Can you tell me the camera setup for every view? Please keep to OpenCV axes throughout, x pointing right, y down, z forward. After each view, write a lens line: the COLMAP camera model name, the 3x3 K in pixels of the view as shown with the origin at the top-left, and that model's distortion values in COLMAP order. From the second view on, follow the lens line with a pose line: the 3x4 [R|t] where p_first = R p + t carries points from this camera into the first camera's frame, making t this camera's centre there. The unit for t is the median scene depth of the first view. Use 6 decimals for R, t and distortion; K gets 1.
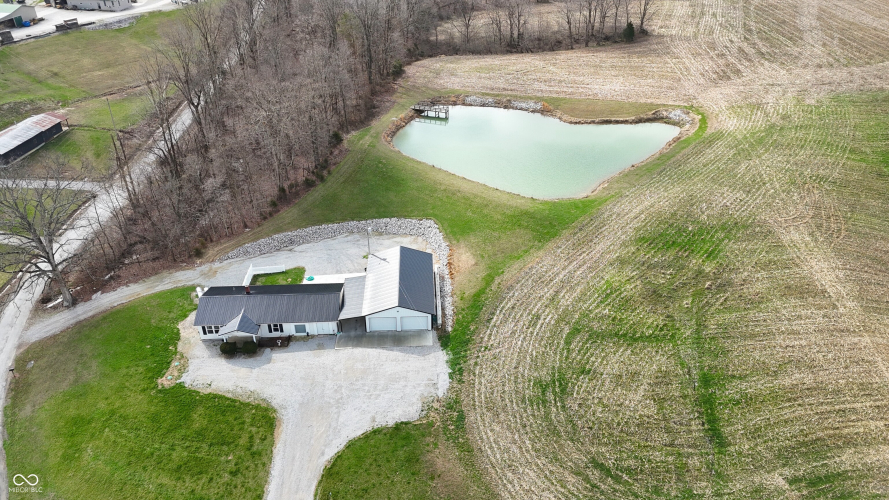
lens RADIAL K [[672.7, 0, 446.6], [0, 672.7, 251.1], [0, 0, 1]] dist [0.049113, -0.006110]
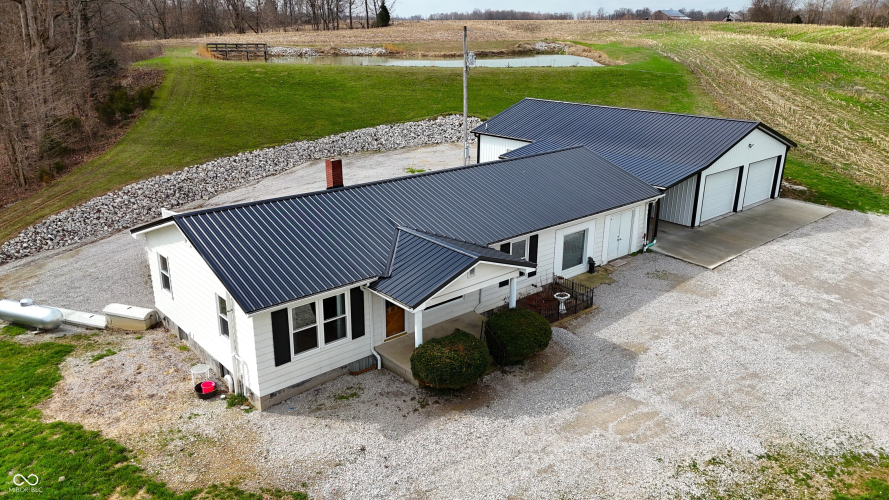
lens RADIAL K [[672.7, 0, 444.3], [0, 672.7, 250.5], [0, 0, 1]] dist [0.049113, -0.006110]
pose [[0.776919, -0.197243, 0.597907, -0.431826], [0.334103, 0.934078, -0.125990, 0.133494], [-0.533641, 0.297647, 0.791602, 0.806567]]
